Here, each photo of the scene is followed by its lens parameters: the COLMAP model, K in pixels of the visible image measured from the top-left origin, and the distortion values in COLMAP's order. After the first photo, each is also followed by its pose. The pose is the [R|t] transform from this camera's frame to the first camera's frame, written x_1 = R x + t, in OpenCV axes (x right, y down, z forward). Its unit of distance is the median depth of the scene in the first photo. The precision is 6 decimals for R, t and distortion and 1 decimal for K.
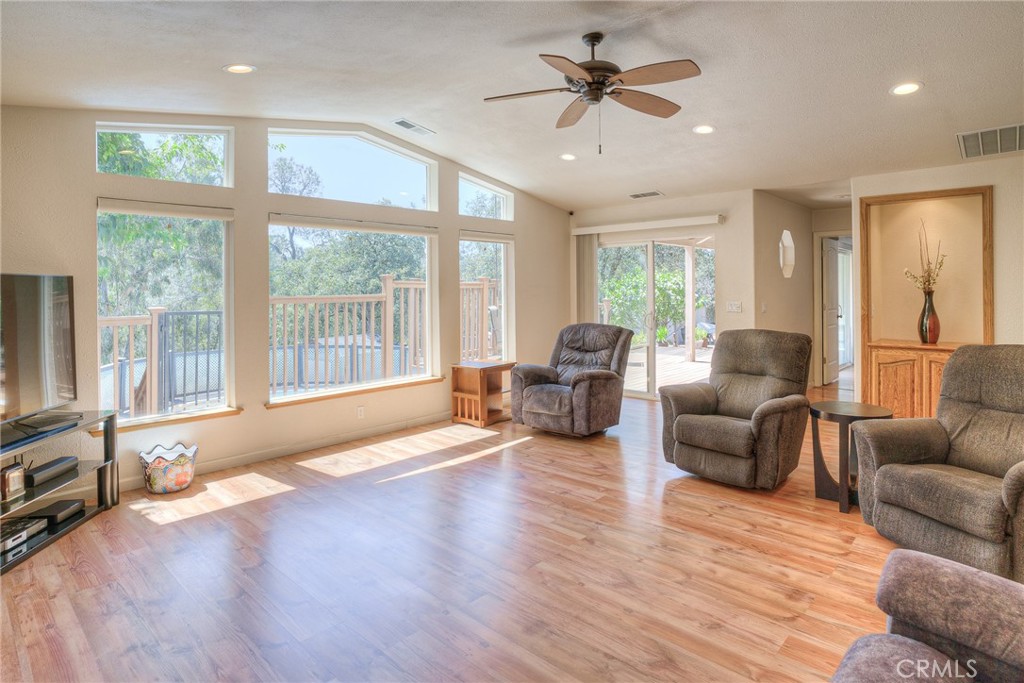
lens RADIAL K [[582.5, 0, 536.0], [0, 582.5, 369.7], [0, 0, 1]] dist [-0.017500, 0.000395]
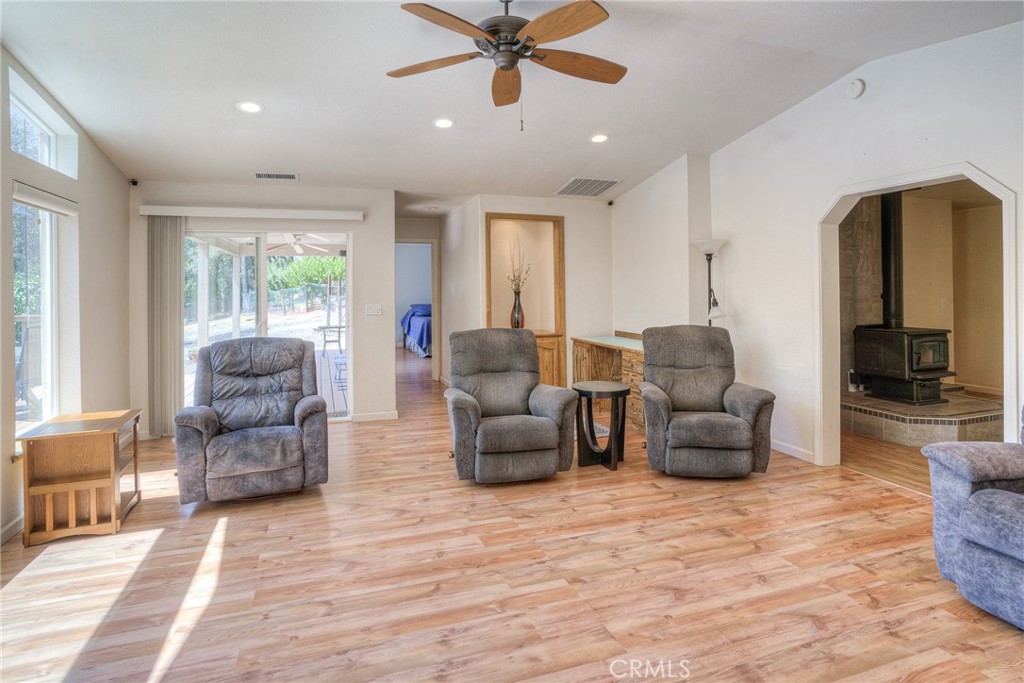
lens RADIAL K [[559.7, 0, 512.0], [0, 559.7, 341.5], [0, 0, 1]] dist [-0.070157, 0.050968]
pose [[0.459468, -0.078985, 0.884675, -0.494317], [0.125779, 0.991786, 0.023223, -0.065904], [-0.879243, 0.100603, 0.465629, 0.514593]]
